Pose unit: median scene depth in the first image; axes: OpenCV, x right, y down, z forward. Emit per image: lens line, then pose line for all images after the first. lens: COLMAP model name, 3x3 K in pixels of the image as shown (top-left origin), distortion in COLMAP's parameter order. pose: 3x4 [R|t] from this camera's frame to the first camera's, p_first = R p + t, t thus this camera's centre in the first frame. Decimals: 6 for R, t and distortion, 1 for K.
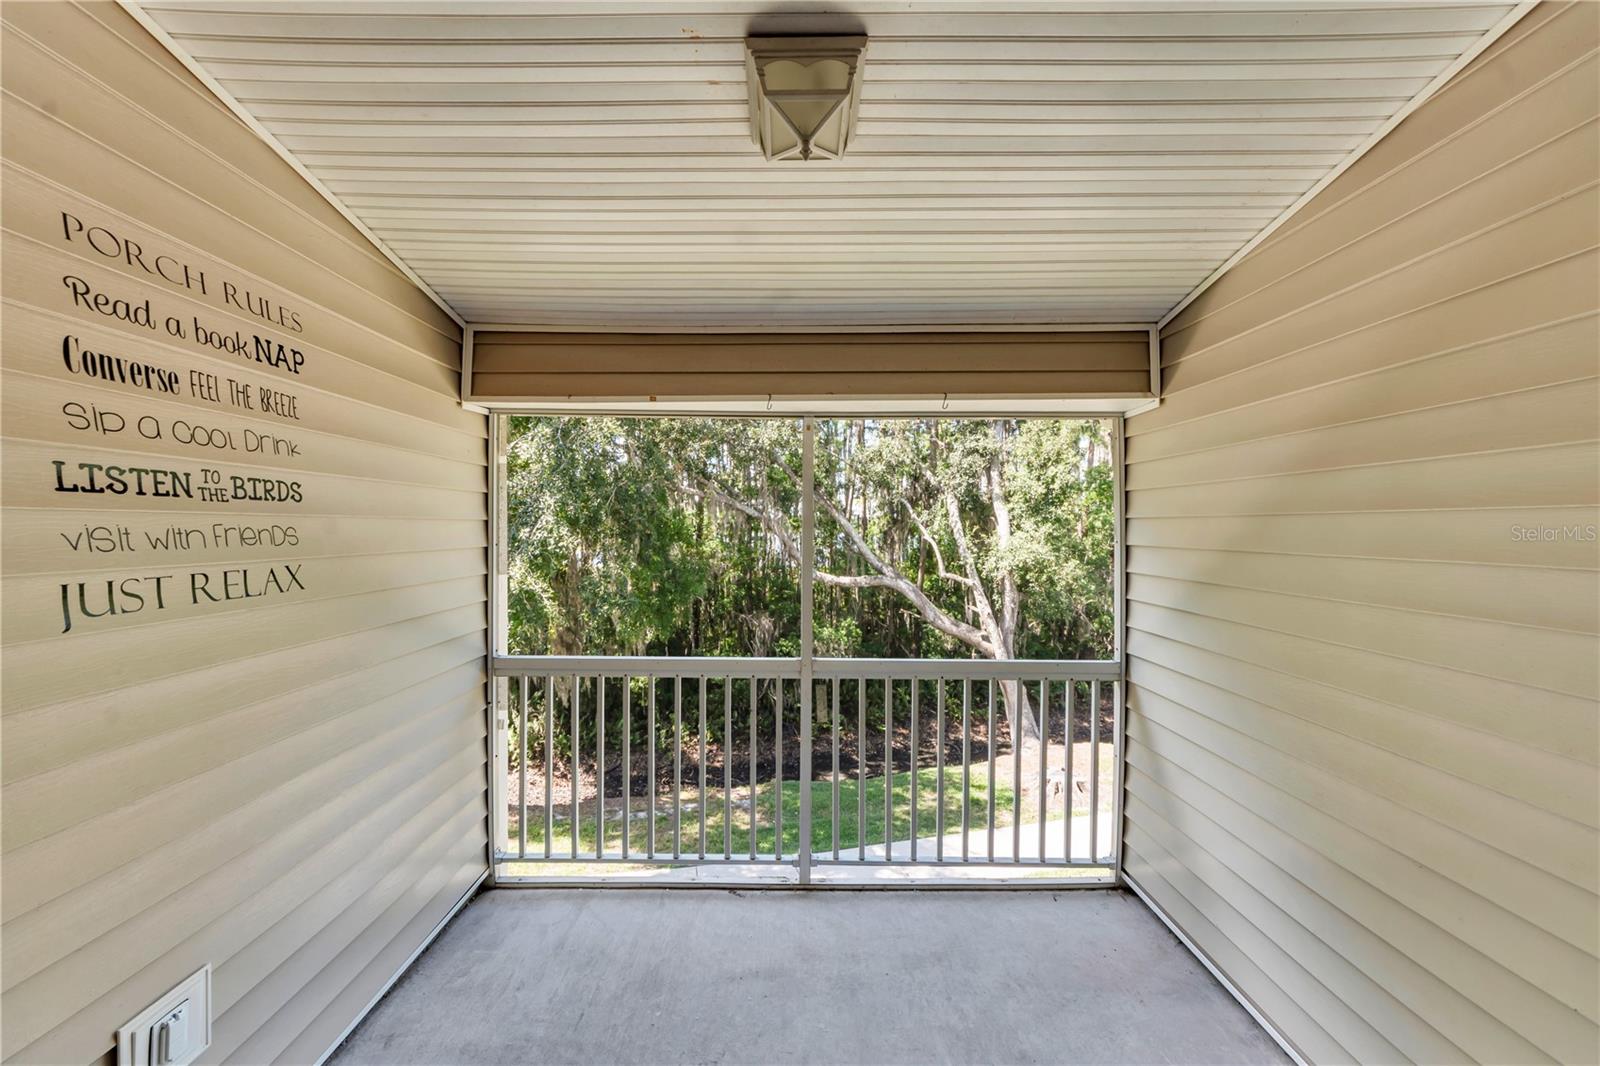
lens RADIAL K [[590.4, 0, 803.0], [0, 590.4, 535.1], [0, 0, 1]] dist [-0.000146, 0.000087]
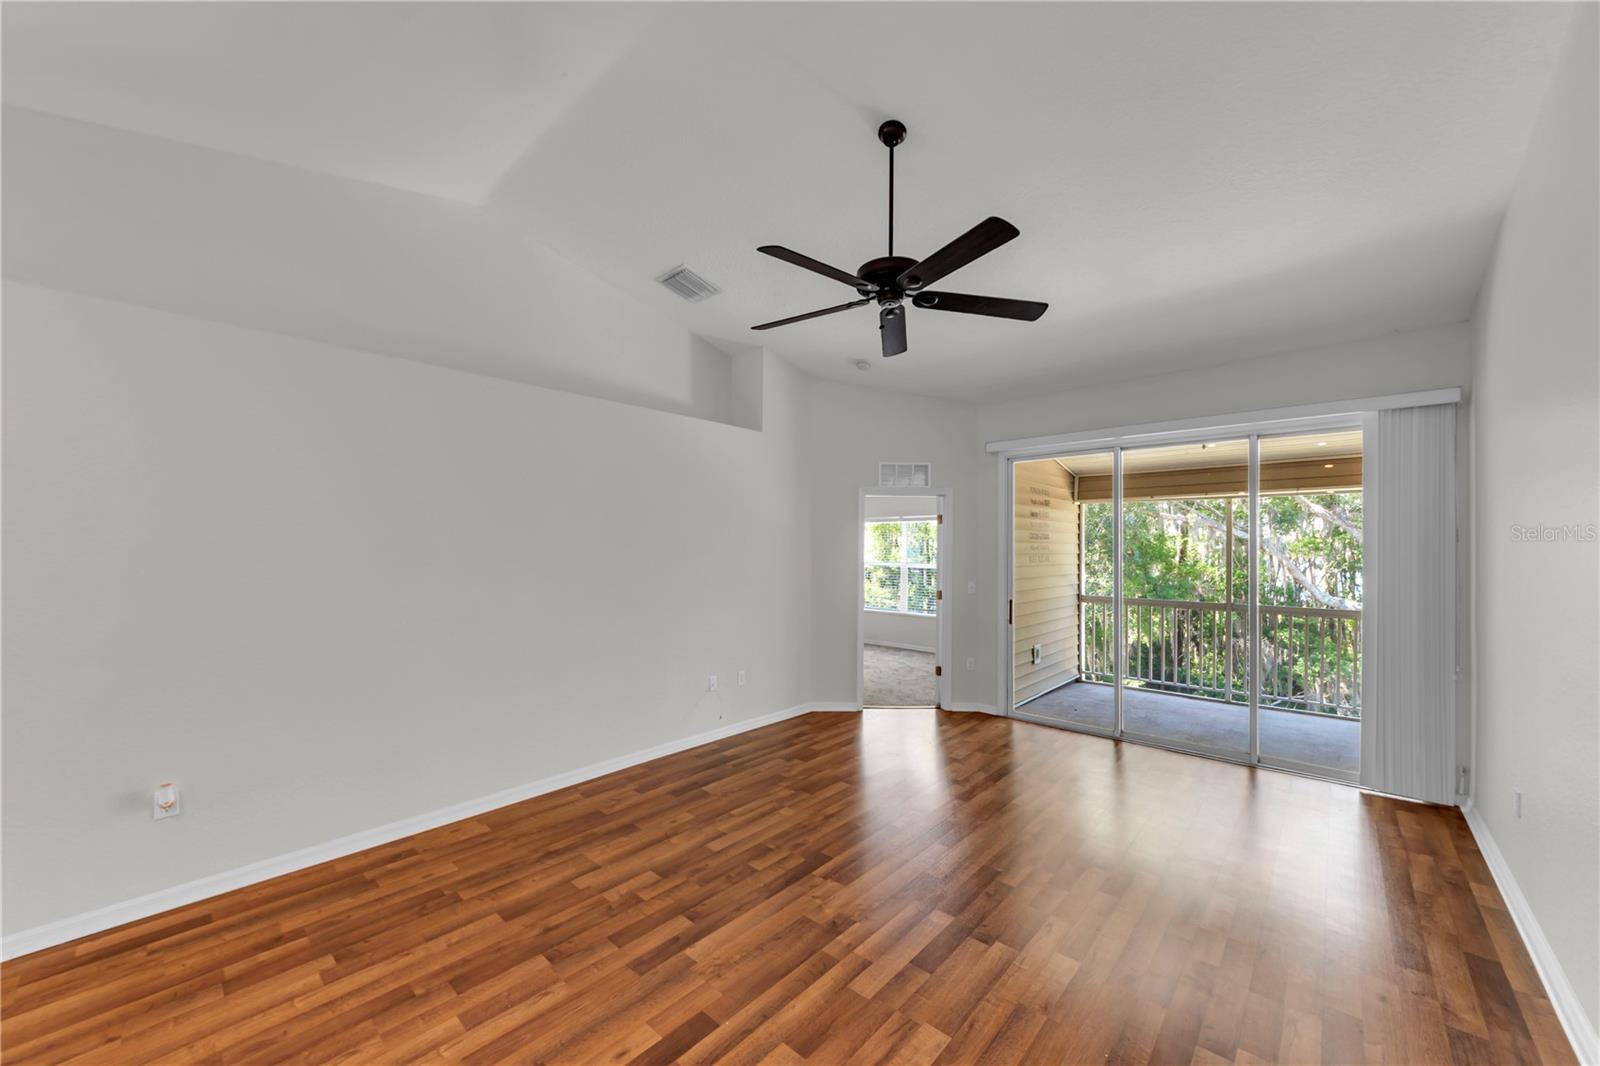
lens RADIAL K [[590.4, 0, 803.0], [0, 590.4, 535.1], [0, 0, 1]] dist [-0.000146, 0.000087]
pose [[0.732761, -0.006158, -0.680458, 0.371412], [-0.018899, 0.999389, -0.029396, 0.038598], [0.680224, 0.034400, 0.732197, -1.816252]]
